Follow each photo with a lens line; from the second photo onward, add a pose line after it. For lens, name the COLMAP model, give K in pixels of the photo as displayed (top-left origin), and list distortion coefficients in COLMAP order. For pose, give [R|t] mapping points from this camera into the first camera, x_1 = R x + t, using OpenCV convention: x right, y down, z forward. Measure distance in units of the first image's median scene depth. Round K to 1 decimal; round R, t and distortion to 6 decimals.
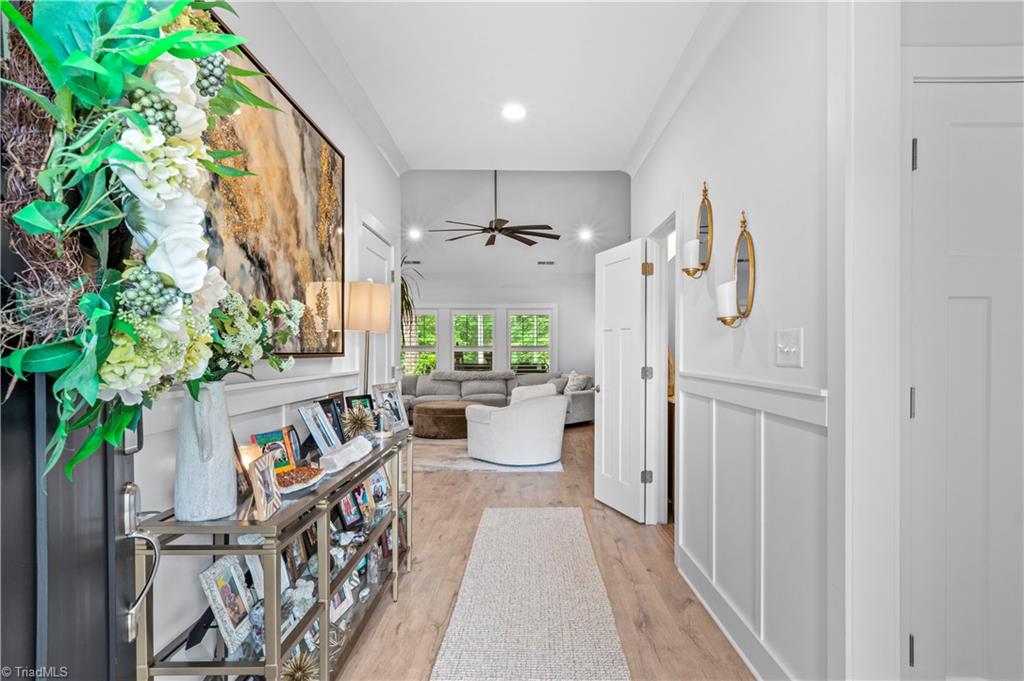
lens RADIAL K [[532.1, 0, 513.5], [0, 532.1, 346.6], [0, 0, 1]] dist [-0.013206, -0.000336]
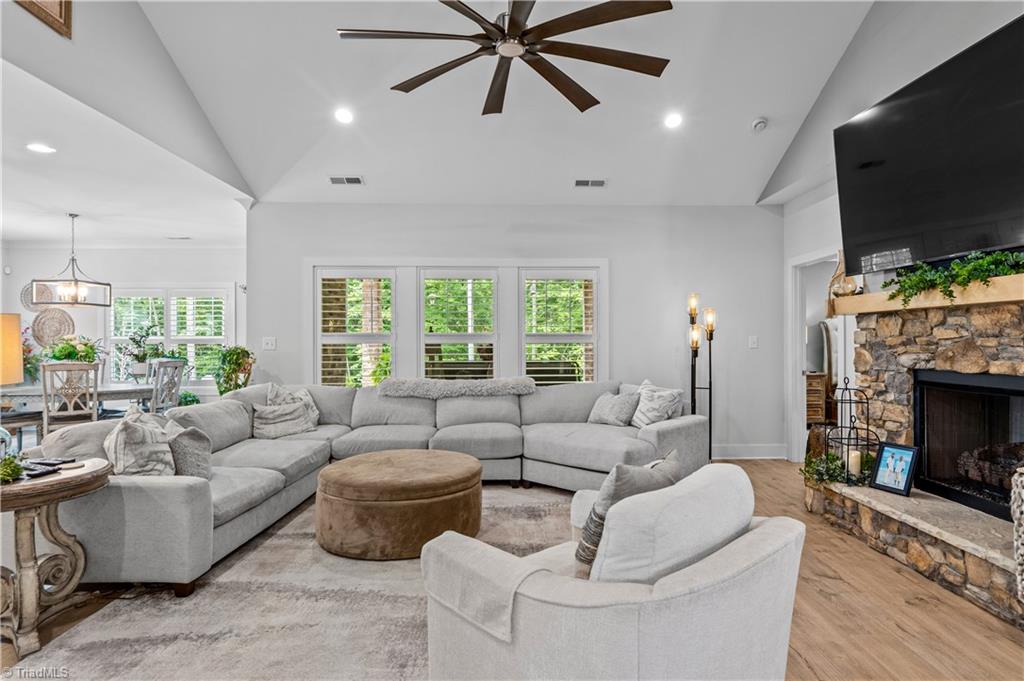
lens RADIAL K [[532.1, 0, 513.1], [0, 532.1, 337.5], [0, 0, 1]] dist [-0.013206, -0.000336]
pose [[0.999831, -0.000388, 0.018377, -0.028903], [0.000358, 0.999999, 0.001637, 0.002142], [-0.018377, -0.001630, 0.999830, 0.444222]]
